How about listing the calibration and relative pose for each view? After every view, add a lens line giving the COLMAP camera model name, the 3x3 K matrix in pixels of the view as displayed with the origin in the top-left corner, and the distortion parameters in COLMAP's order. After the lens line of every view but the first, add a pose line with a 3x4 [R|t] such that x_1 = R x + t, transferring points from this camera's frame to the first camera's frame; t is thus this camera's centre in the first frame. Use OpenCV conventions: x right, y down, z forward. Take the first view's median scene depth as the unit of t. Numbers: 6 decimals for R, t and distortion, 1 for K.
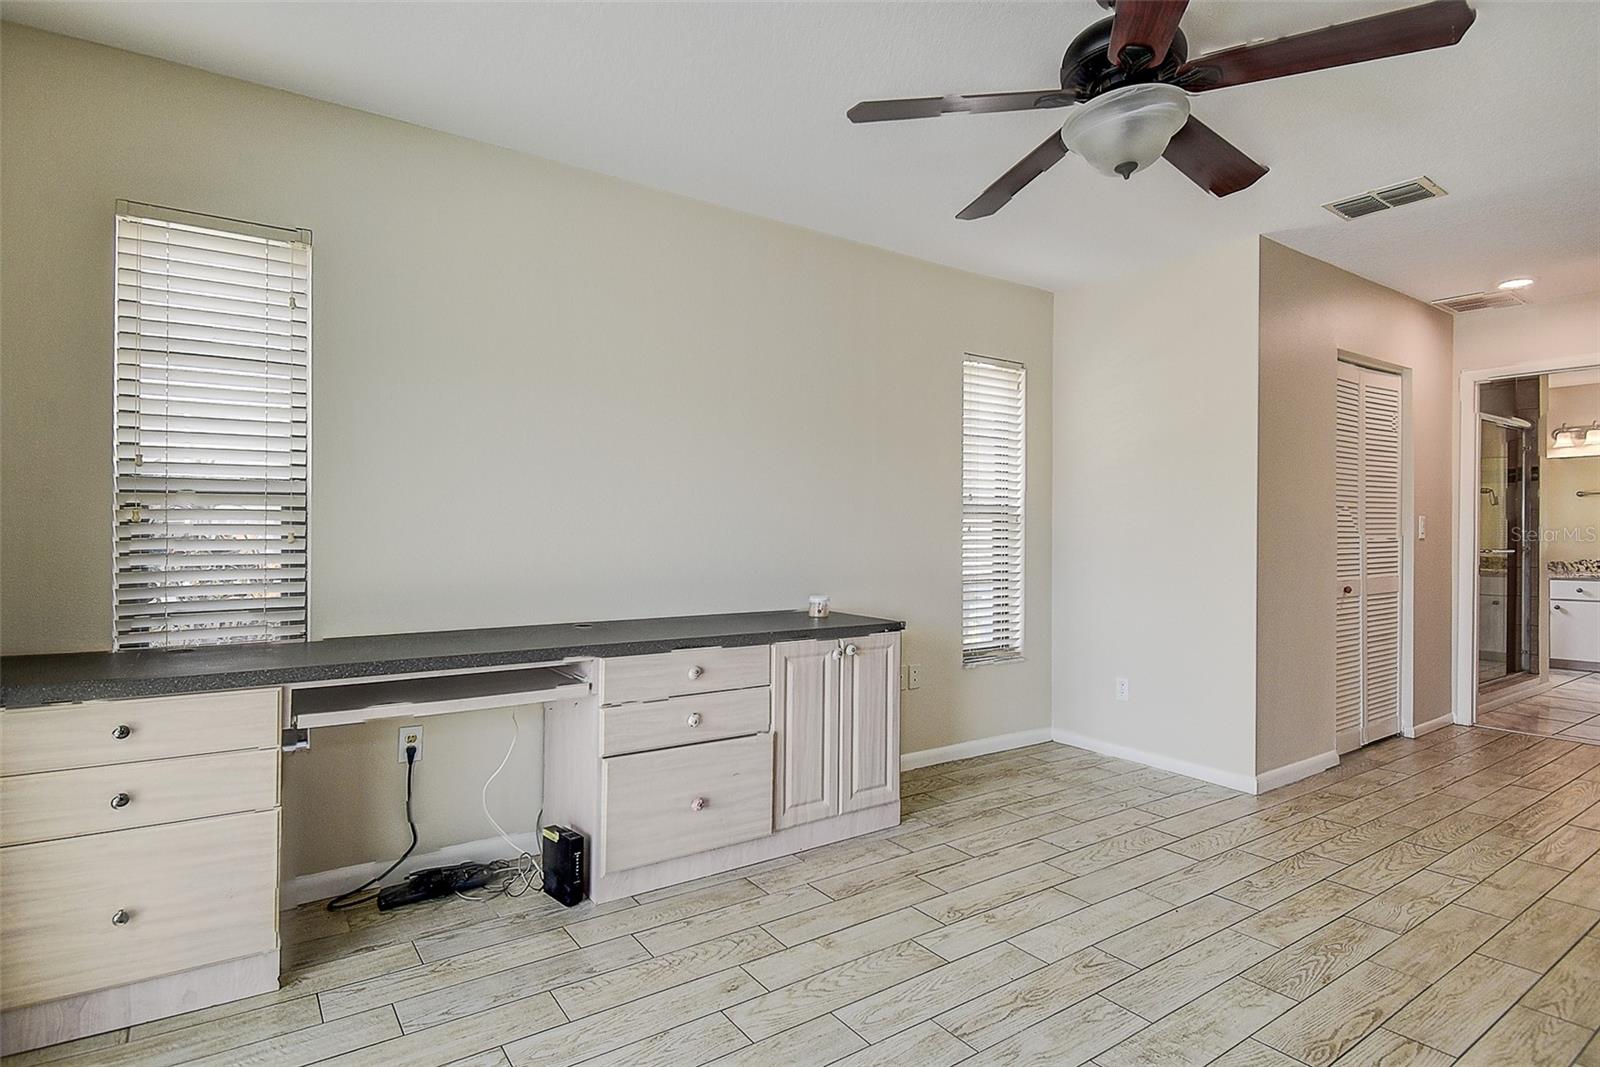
lens RADIAL K [[834.6, 0, 815.7], [0, 834.6, 533.6], [0, 0, 1]] dist [0.038528, -0.030449]
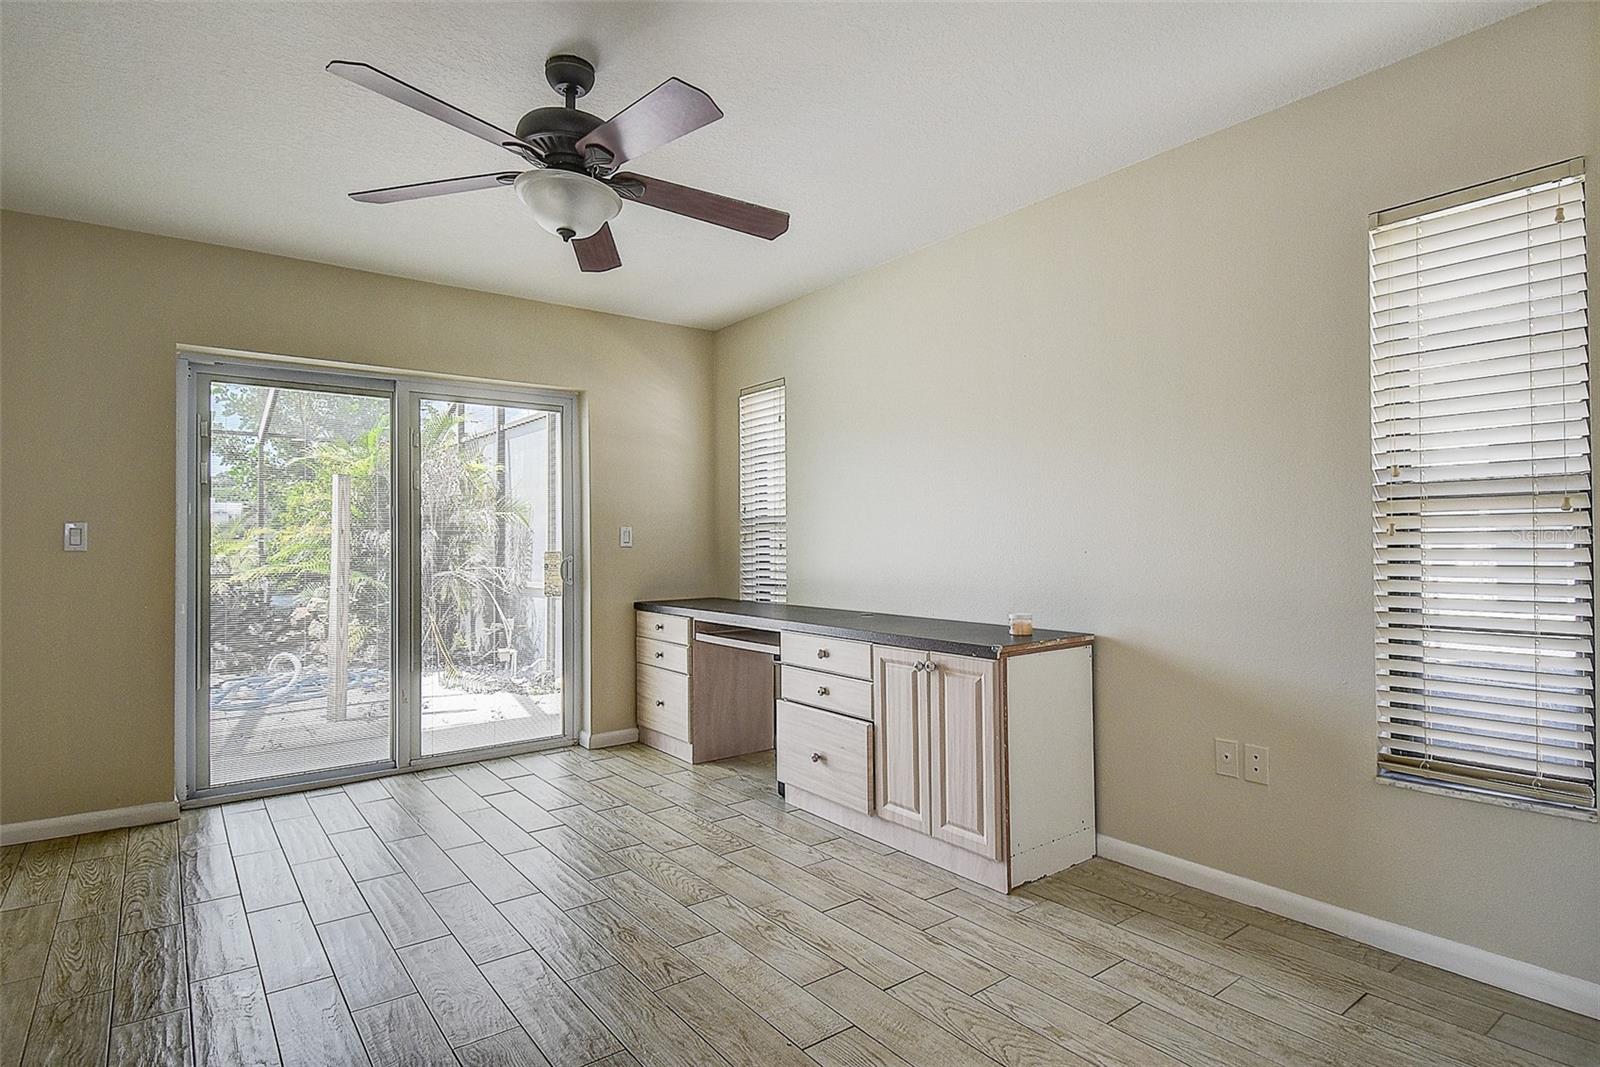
lens RADIAL K [[833.5, 0, 809.5], [0, 833.5, 534.2], [0, 0, 1]] dist [0.041130, -0.028915]
pose [[0.038053, -0.015460, -0.999156, 1.071049], [0.004544, 0.999873, -0.015298, 0.003977], [0.999265, -0.003958, 0.038118, 0.895345]]
